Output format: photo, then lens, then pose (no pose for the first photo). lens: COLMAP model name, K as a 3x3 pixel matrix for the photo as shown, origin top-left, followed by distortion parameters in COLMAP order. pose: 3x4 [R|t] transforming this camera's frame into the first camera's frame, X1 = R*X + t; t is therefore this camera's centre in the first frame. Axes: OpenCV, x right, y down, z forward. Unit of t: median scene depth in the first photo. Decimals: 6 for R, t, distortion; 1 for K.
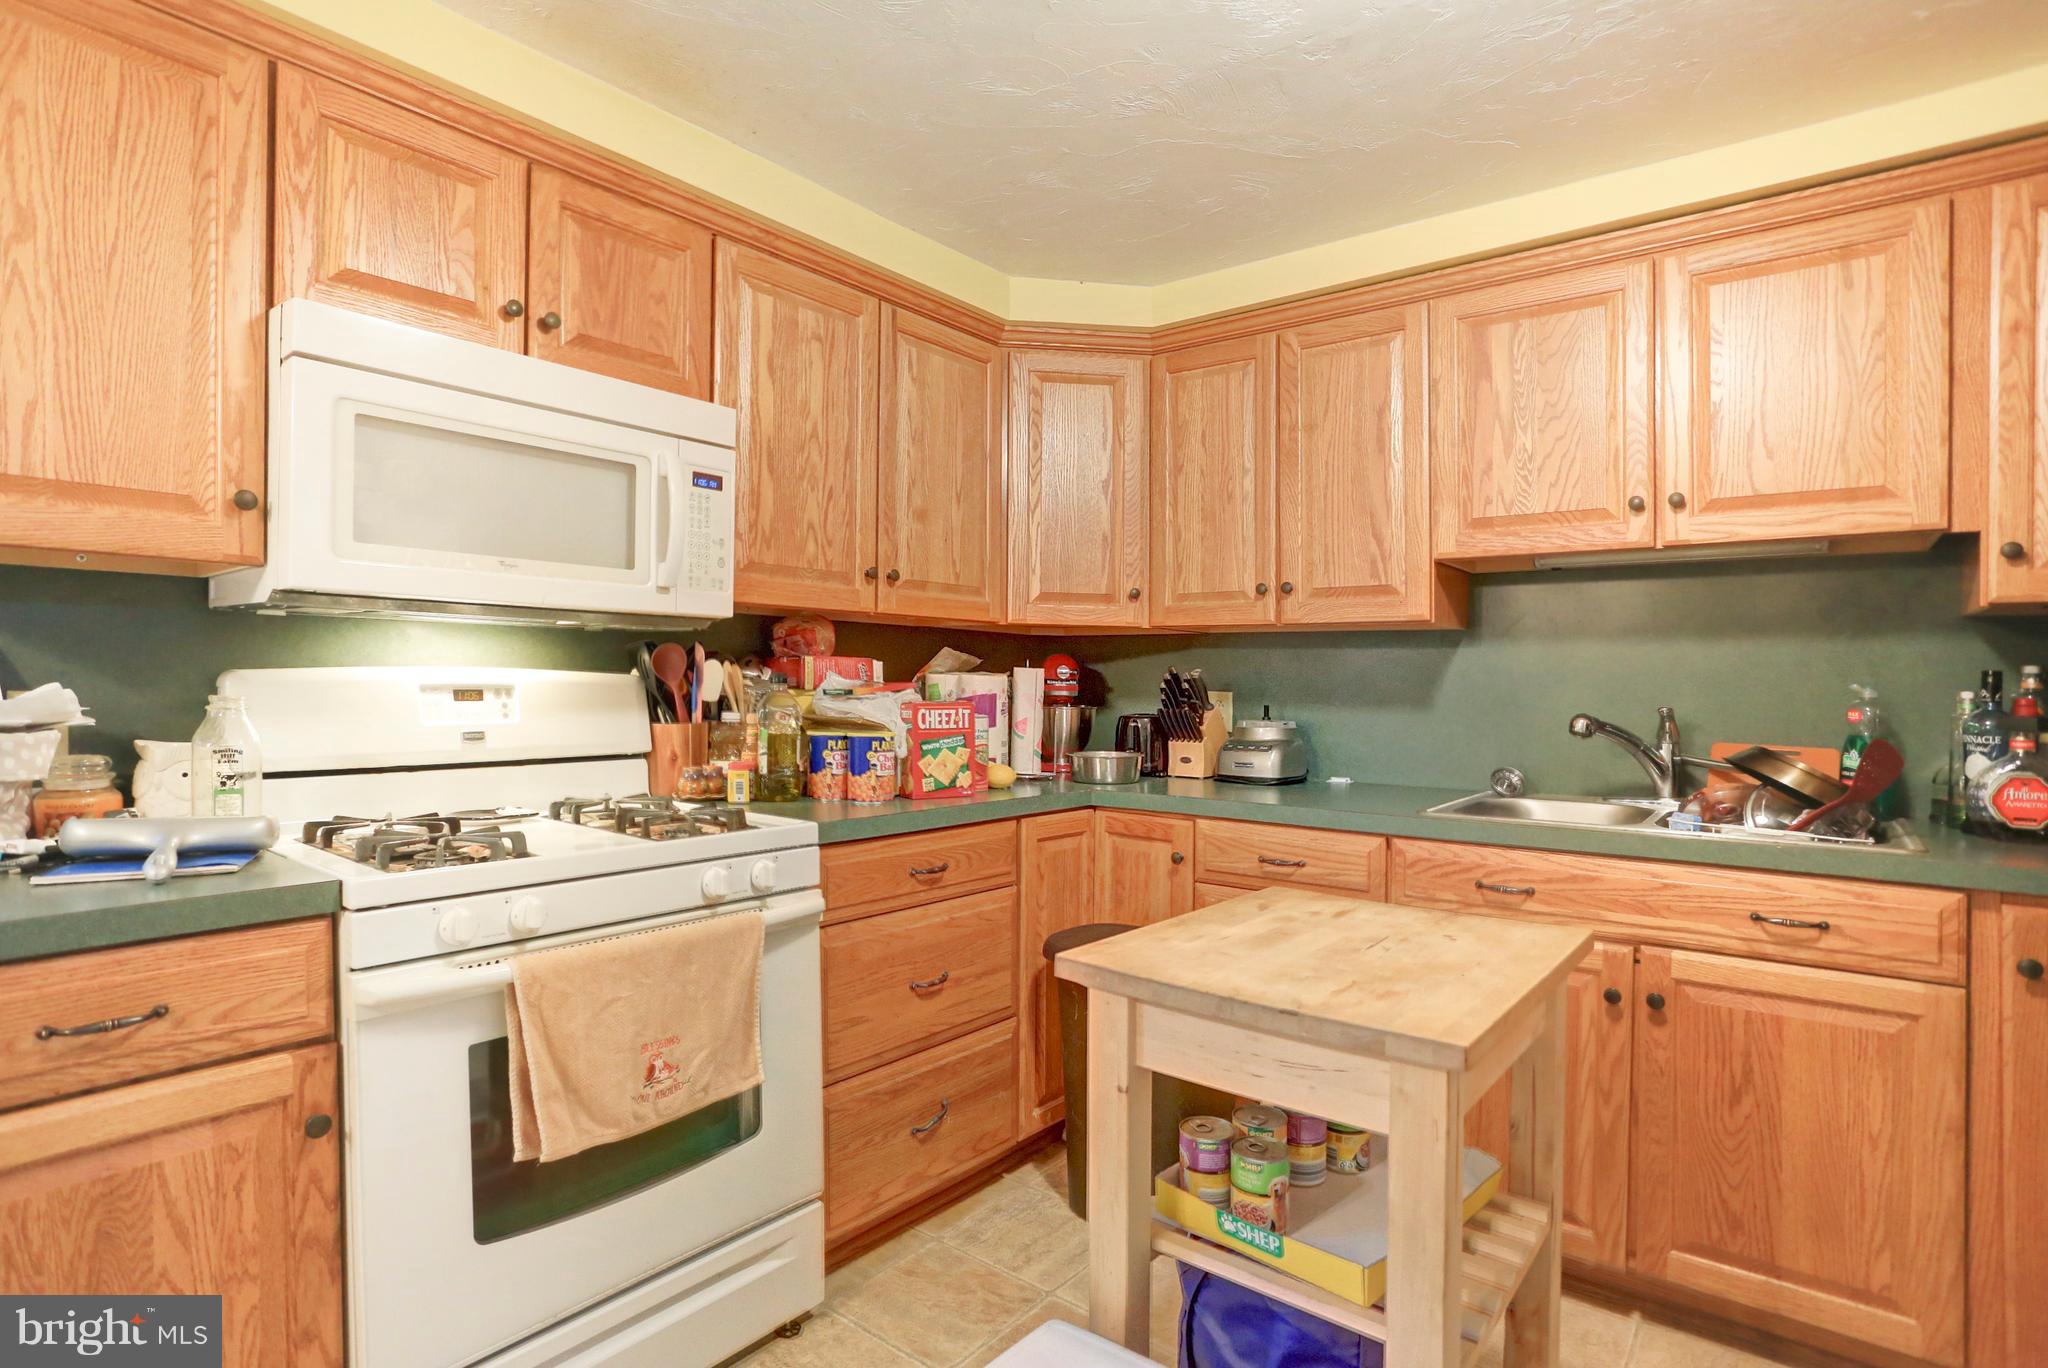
lens RADIAL K [[1027.3, 0, 1009.6], [0, 1027.3, 684.4], [0, 0, 1]] dist [-0.058016, 0.022862]
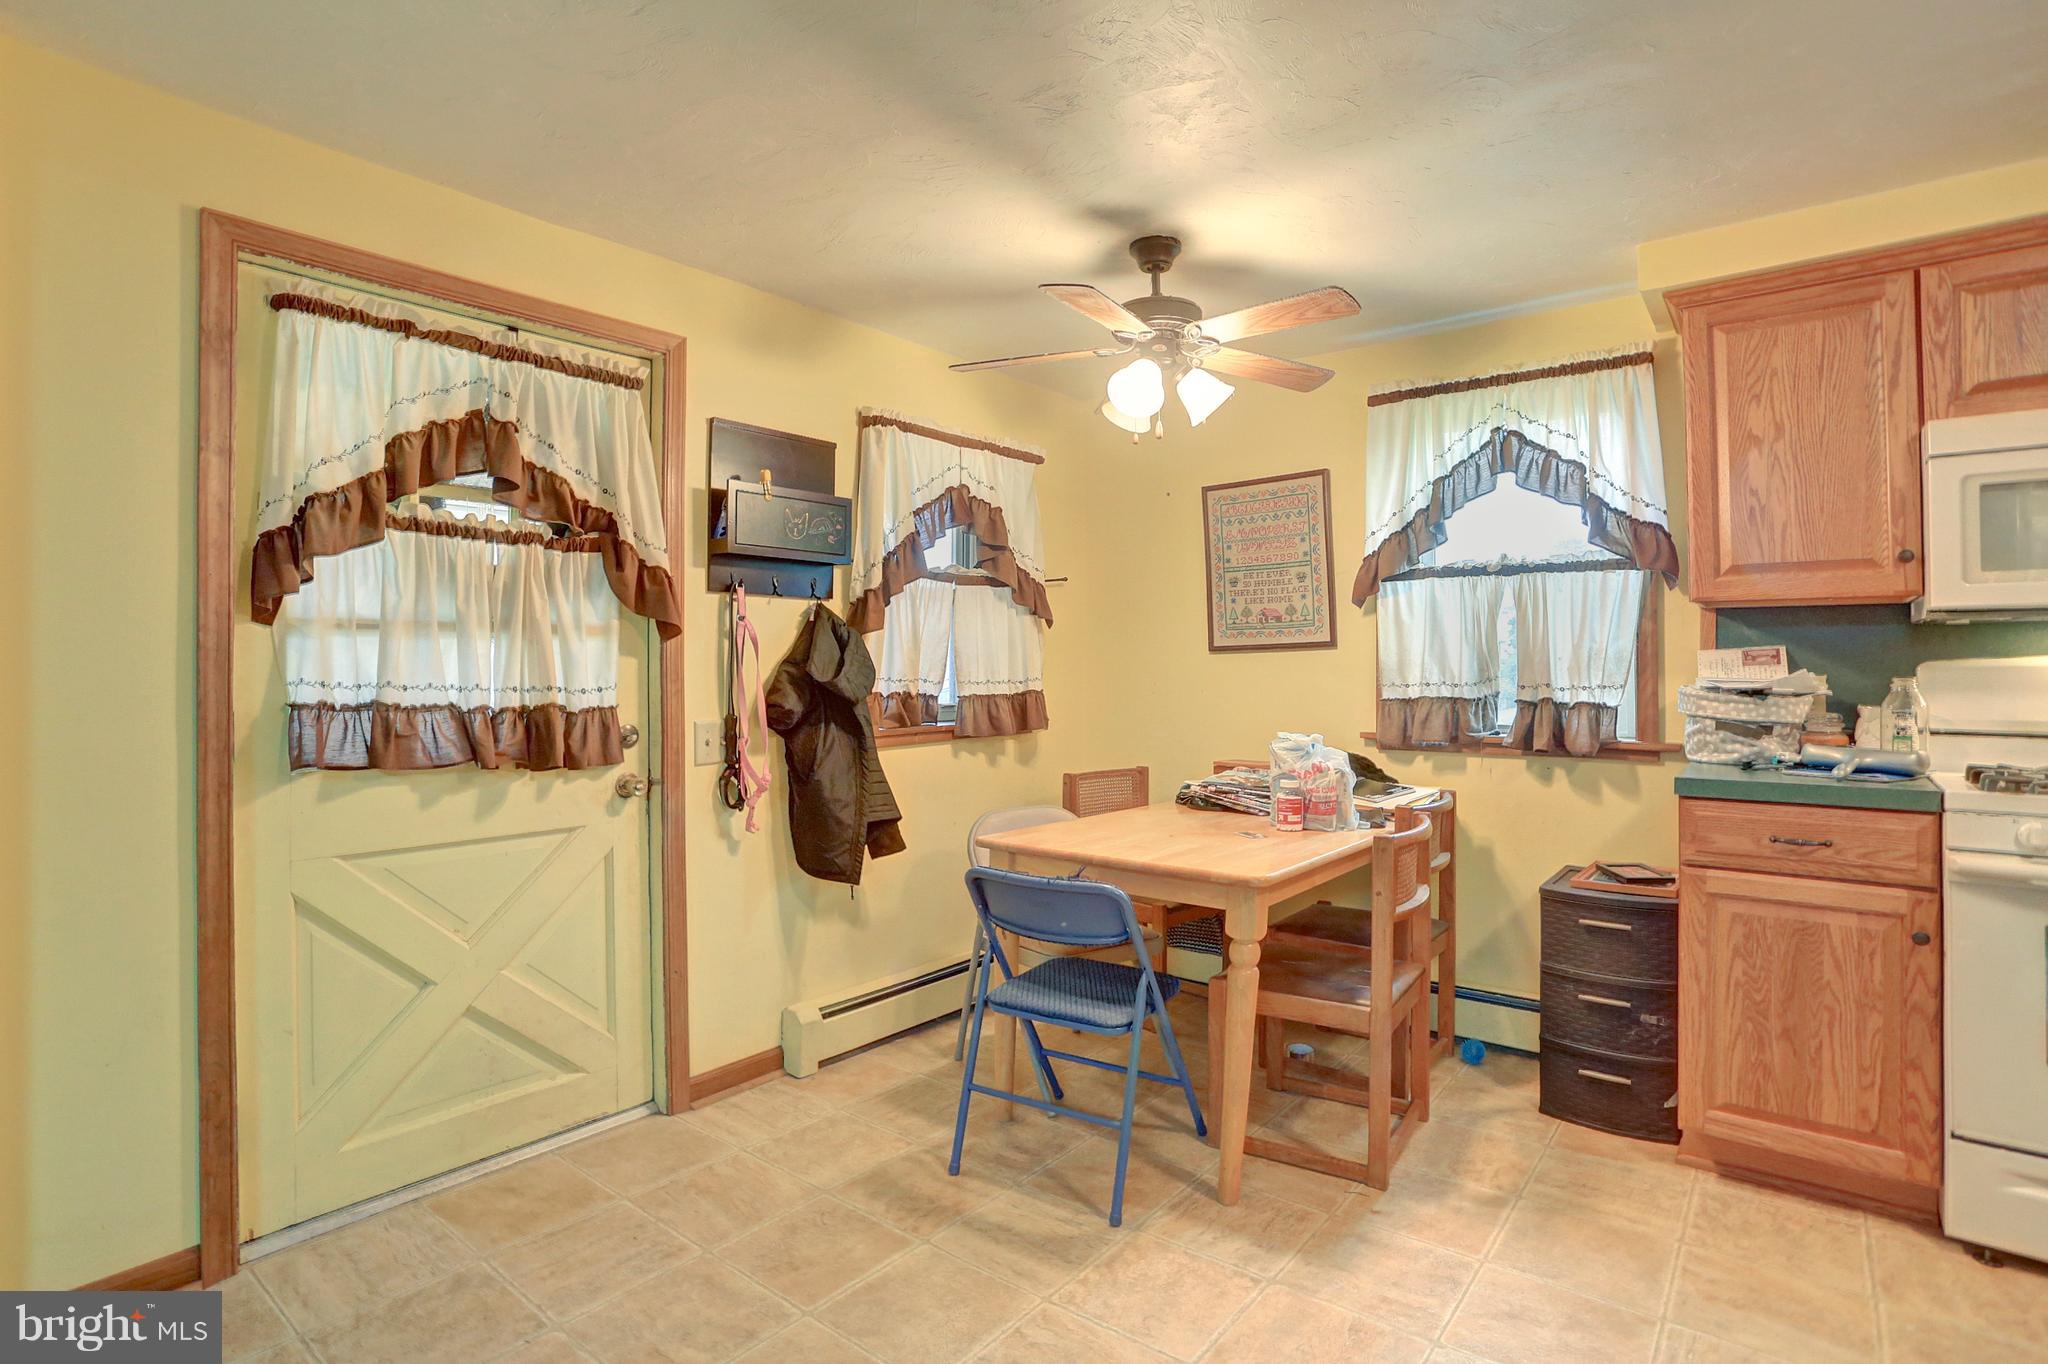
lens RADIAL K [[1027.3, 0, 1020.5], [0, 1027.3, 660.8], [0, 0, 1]] dist [-0.058016, 0.022862]
pose [[0.014493, -0.014134, -0.999795, 0.610381], [0.001144, 0.999900, -0.014119, 0.004512], [0.999894, -0.000939, 0.014507, -0.334621]]
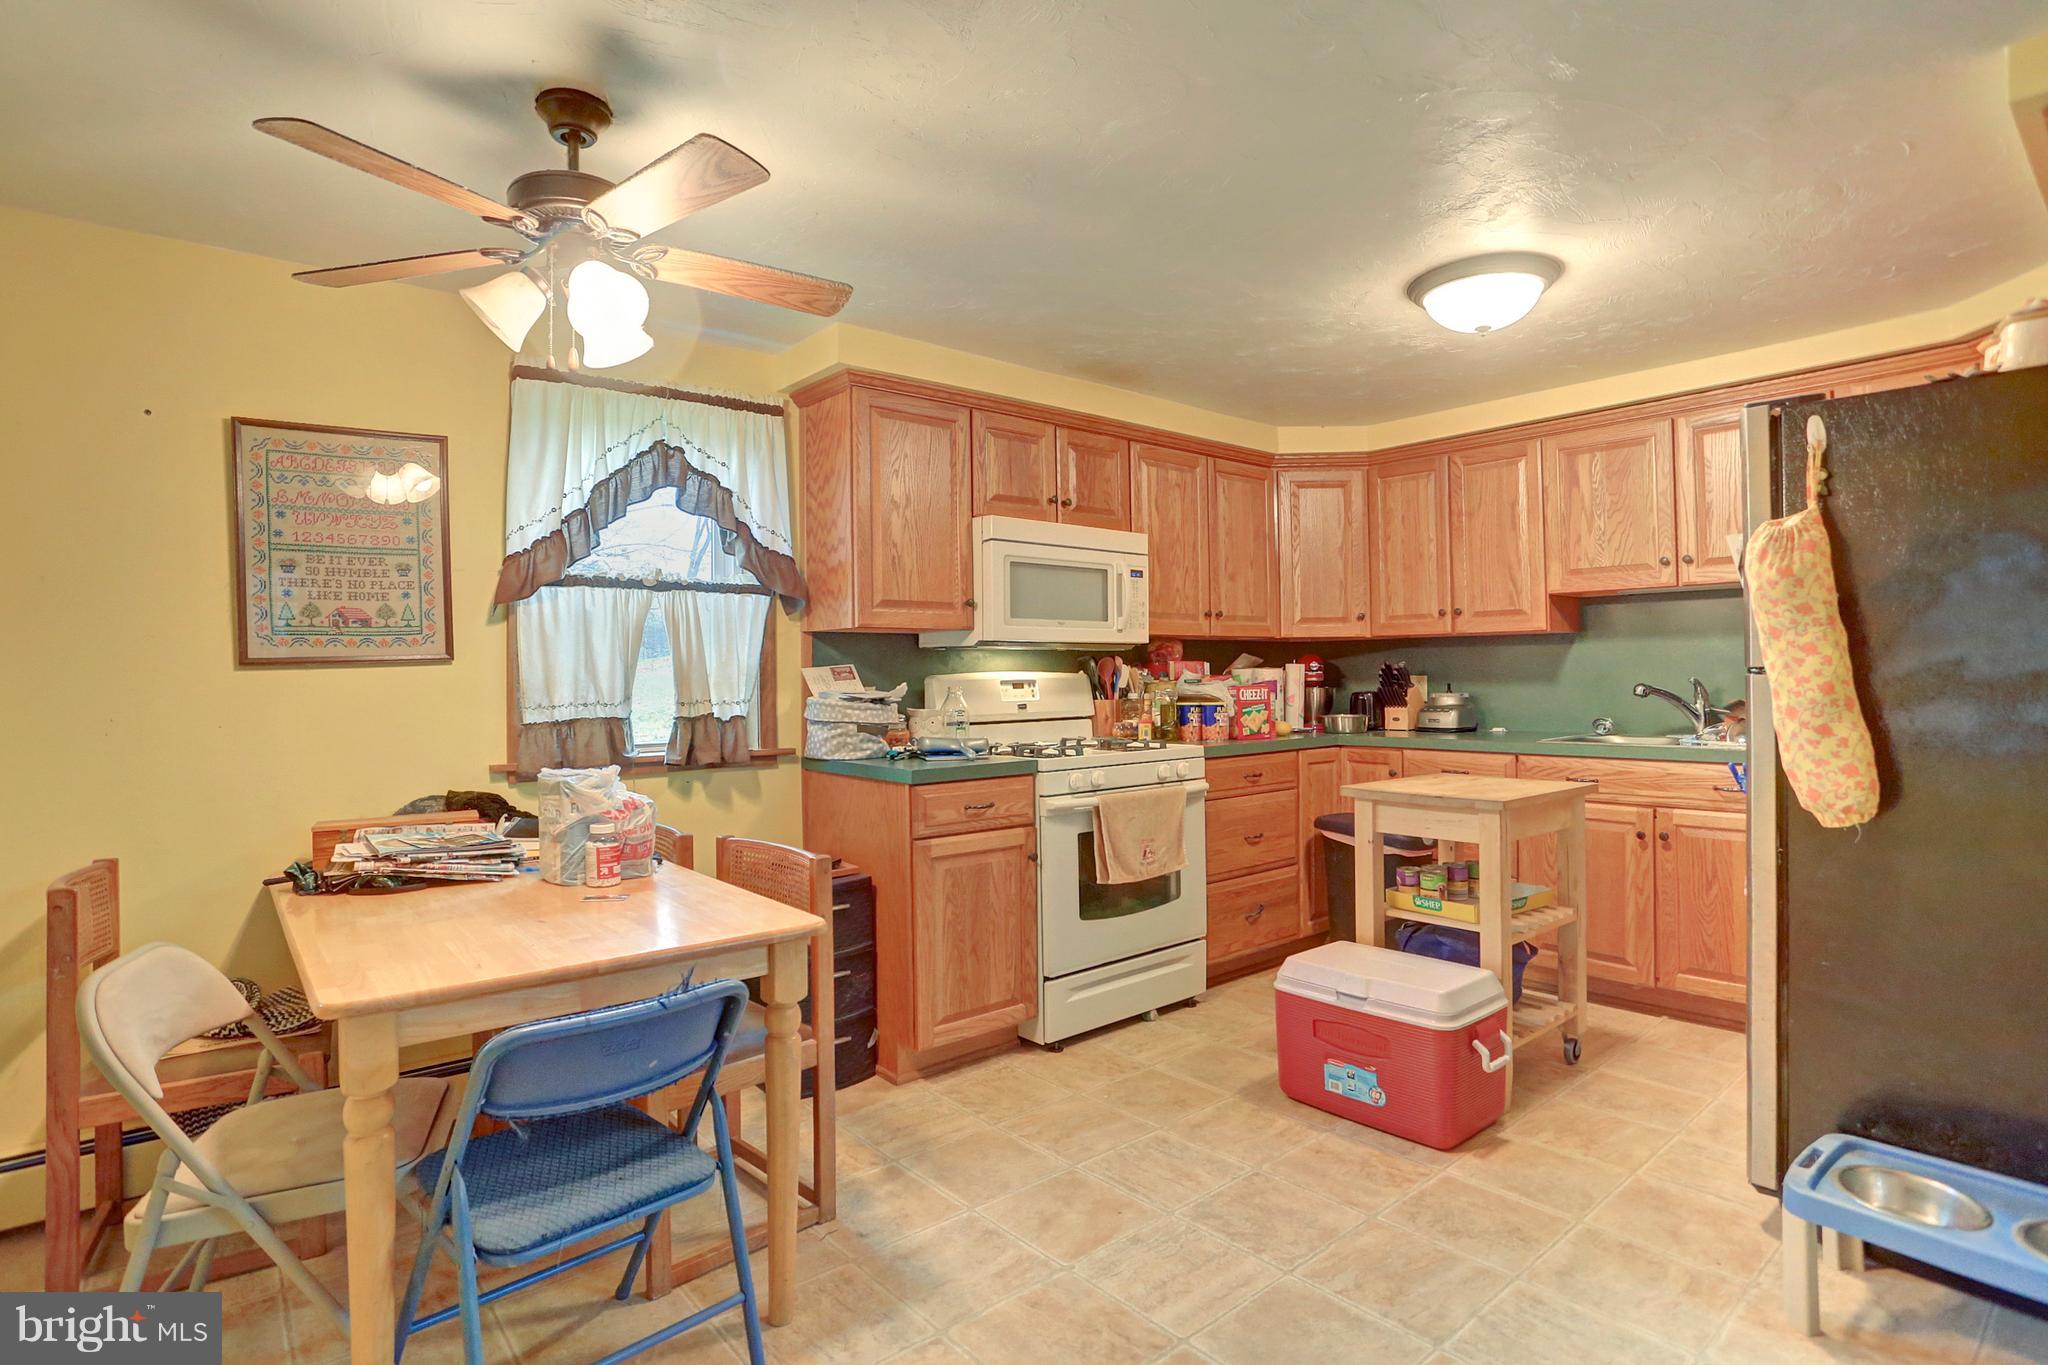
lens RADIAL K [[1027.3, 0, 1000.6], [0, 1027.3, 676.6], [0, 0, 1]] dist [-0.058016, 0.022862]
pose [[0.979302, -0.023785, -0.201000, -0.165942], [0.023433, 0.999717, -0.004131, -0.000224], [0.201042, -0.000665, 0.979582, -1.005649]]
